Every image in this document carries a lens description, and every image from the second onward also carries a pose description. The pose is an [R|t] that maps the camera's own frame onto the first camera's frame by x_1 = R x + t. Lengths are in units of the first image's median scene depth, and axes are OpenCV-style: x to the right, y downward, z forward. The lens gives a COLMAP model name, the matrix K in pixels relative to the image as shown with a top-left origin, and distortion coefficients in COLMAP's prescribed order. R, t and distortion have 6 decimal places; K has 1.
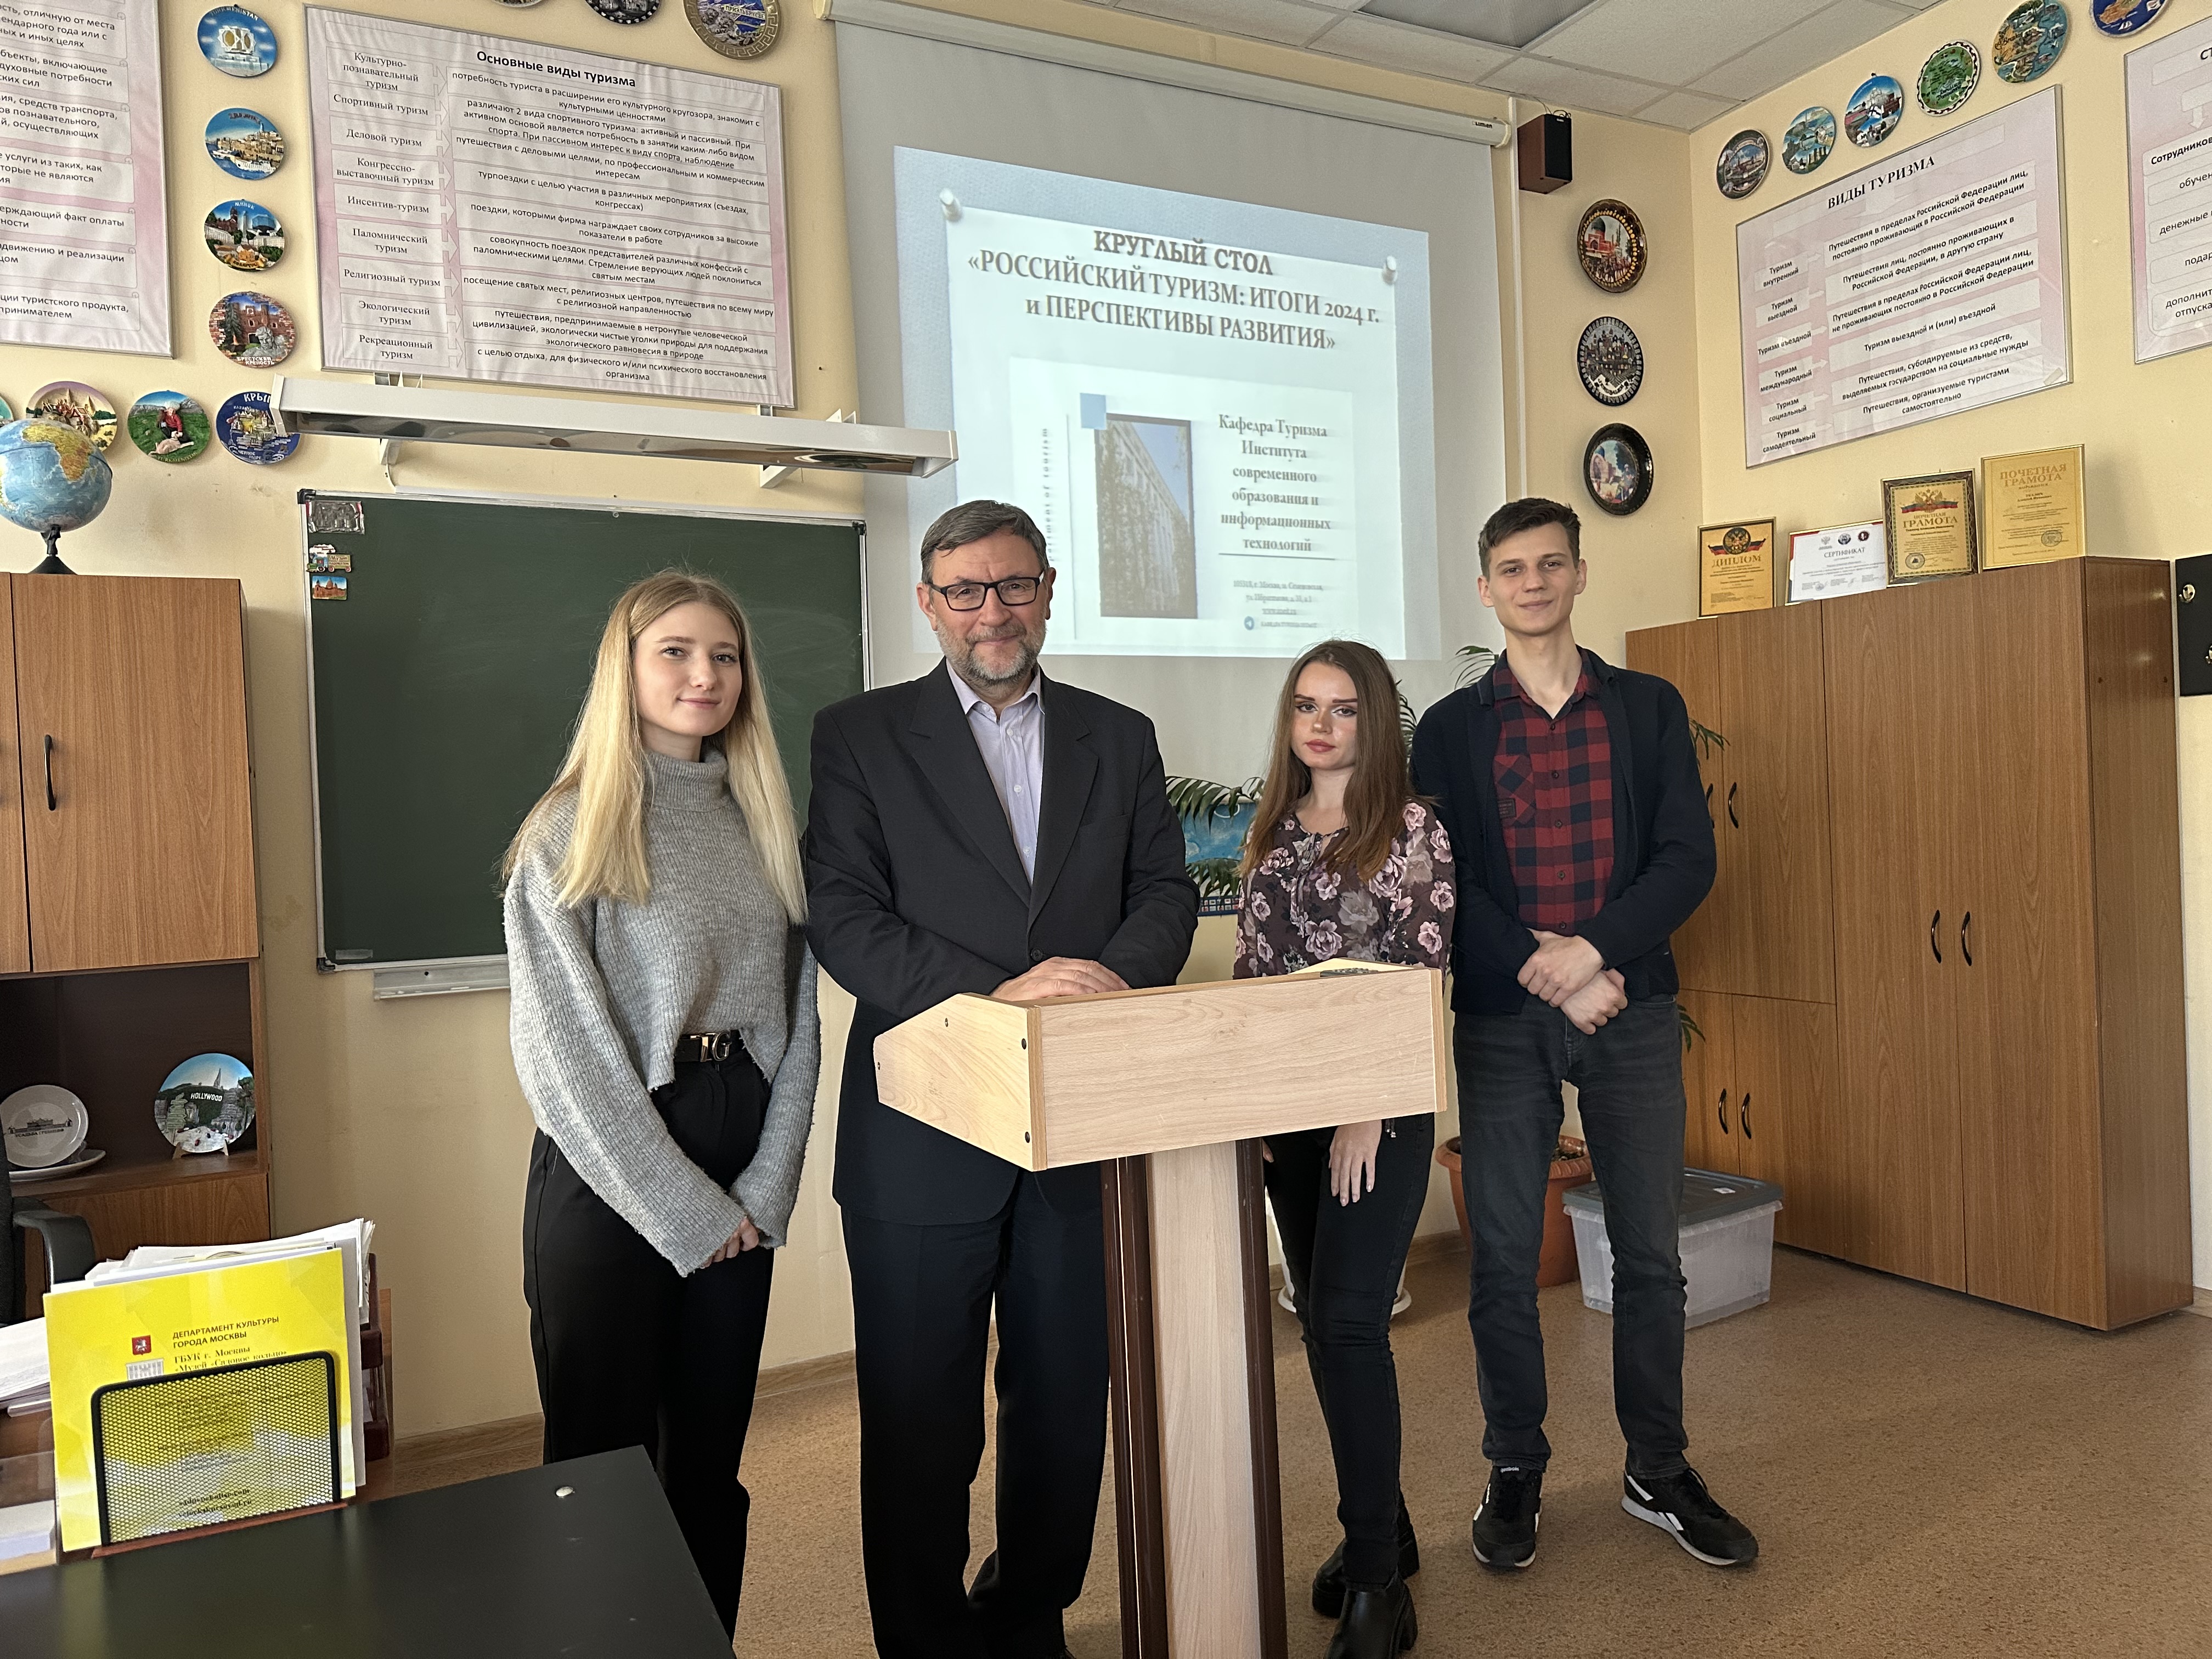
lens RADIAL K [[1574.2, 0, 1106.0], [0, 1574.2, 829.5], [0, 0, 1]] dist [0.002646, -0.000865]
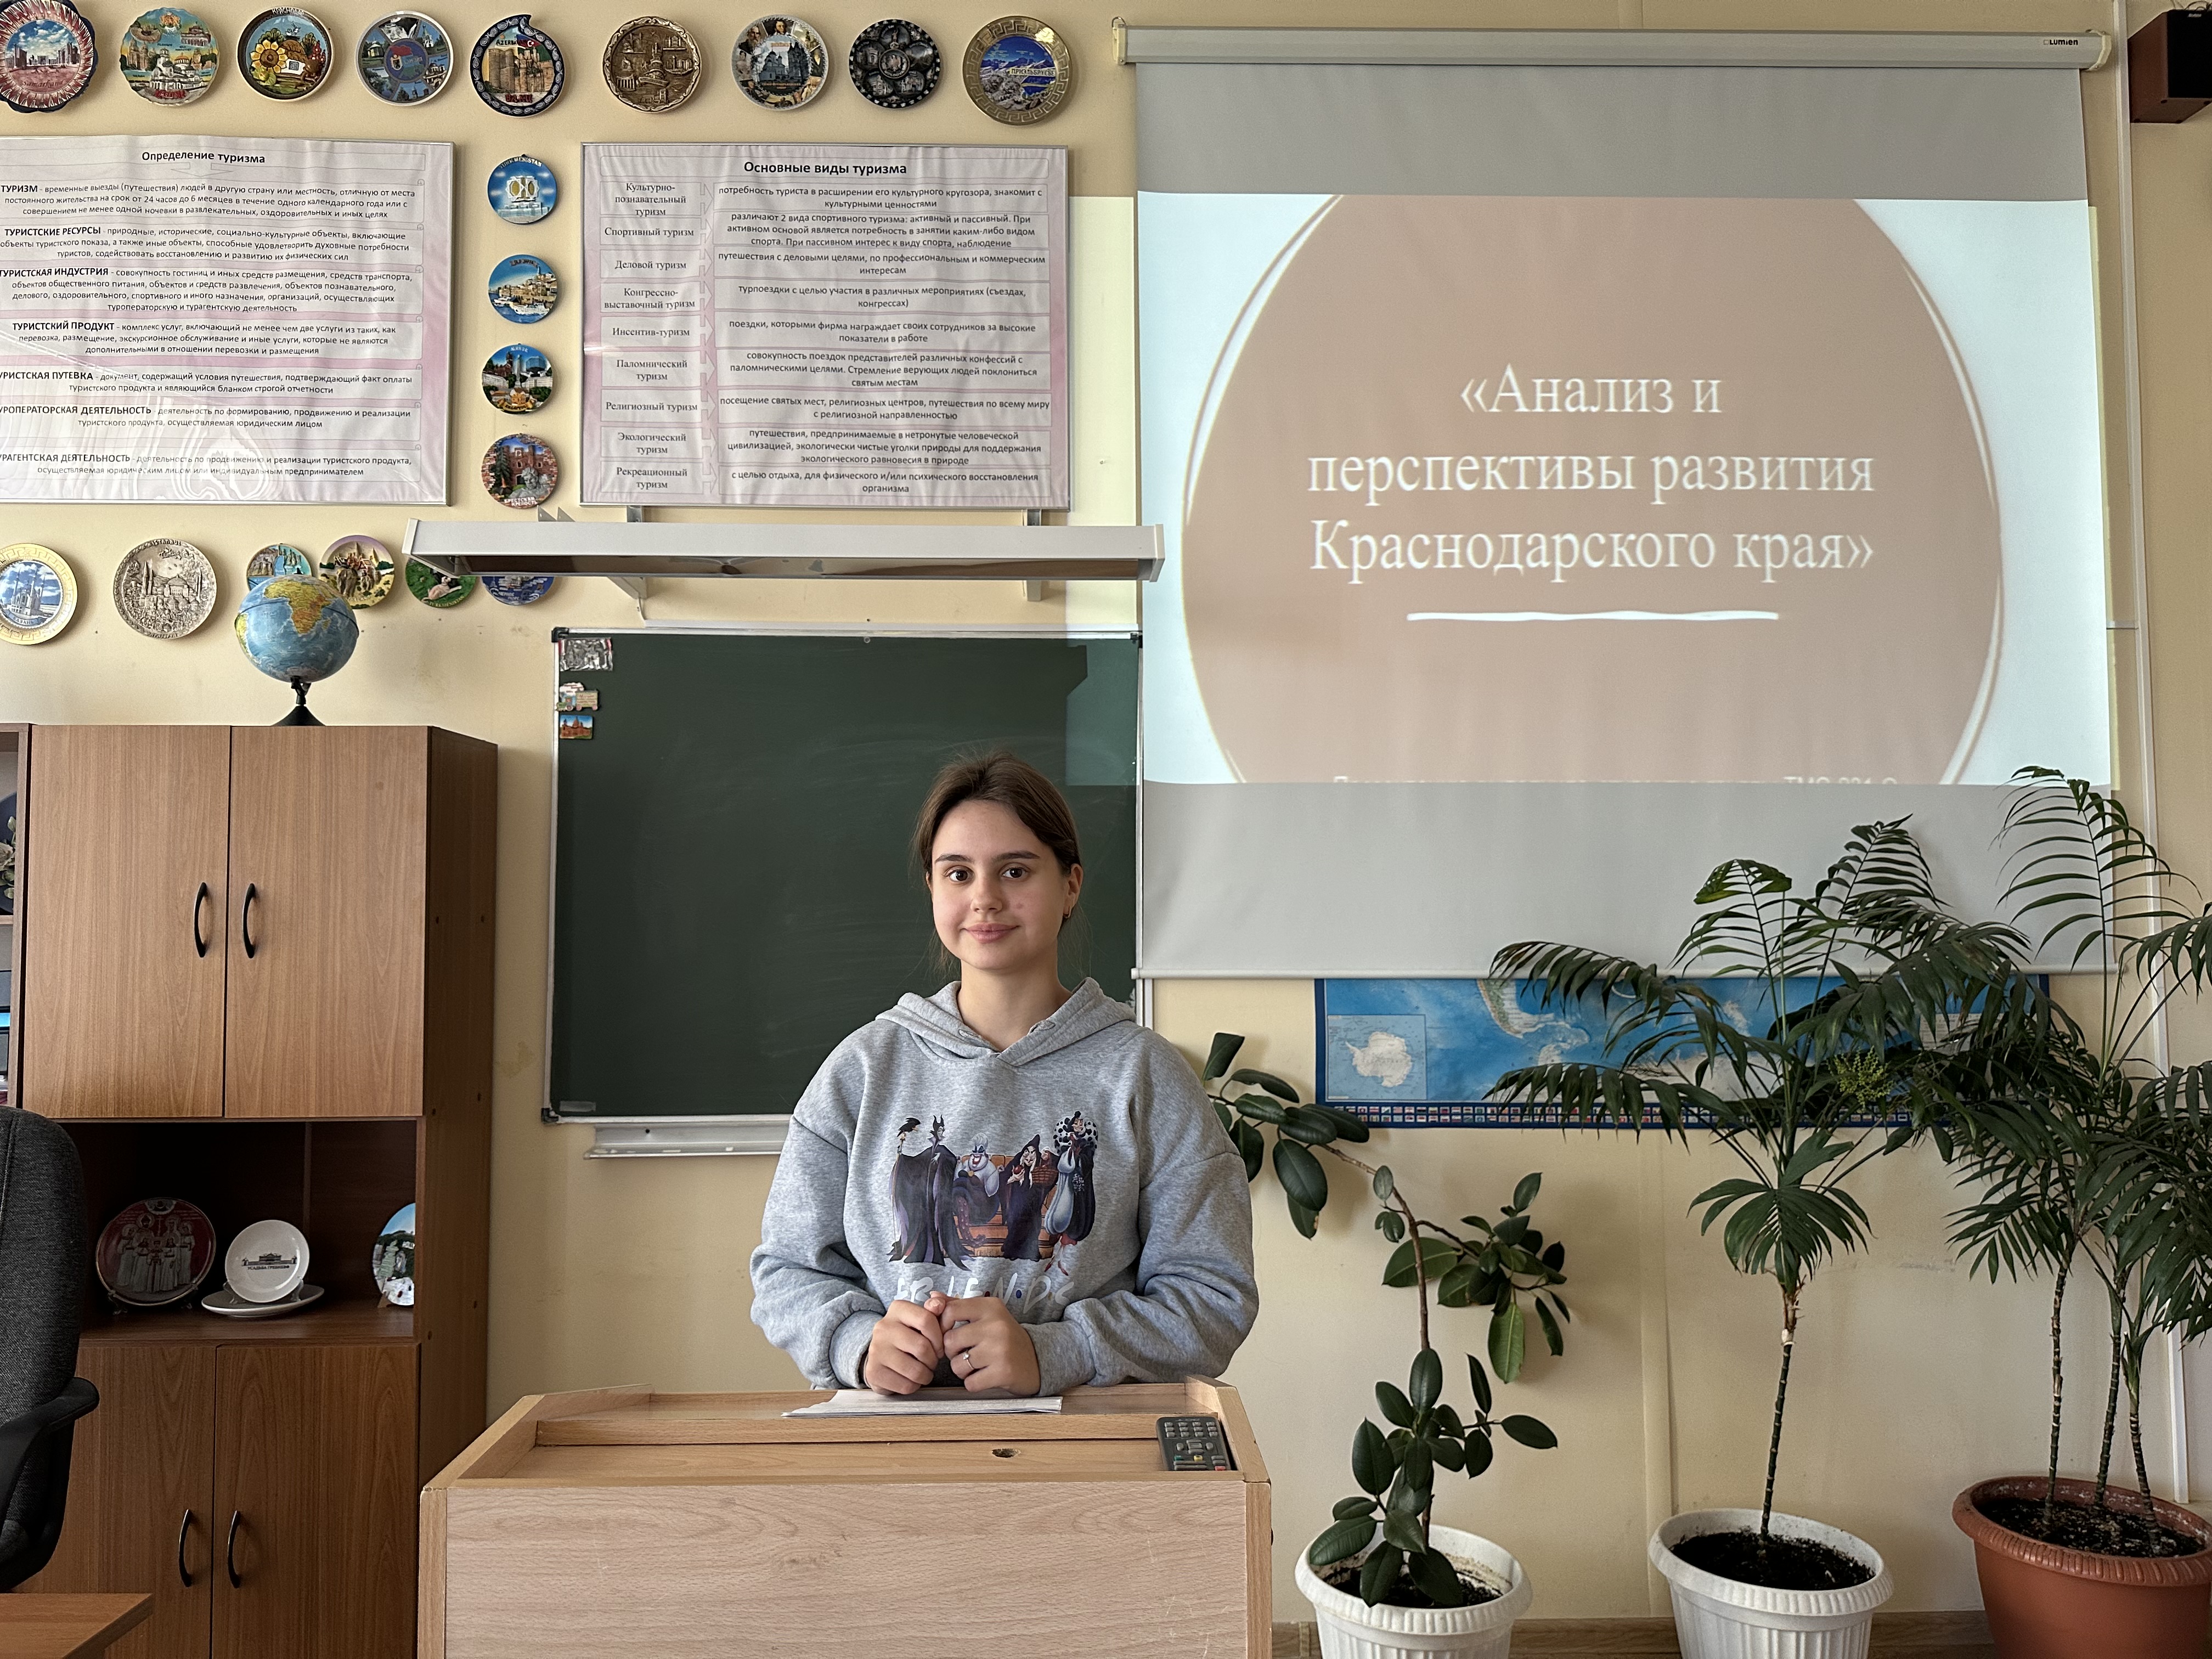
lens RADIAL K [[1574.2, 0, 1106.0], [0, 1574.2, 829.5], [0, 0, 1]] dist [0.002646, -0.000865]
pose [[0.902098, 0.020405, -0.431049, 0.225562], [-0.041795, 0.998317, -0.040209, -0.065626], [0.429503, 0.054288, 0.901432, 0.270437]]
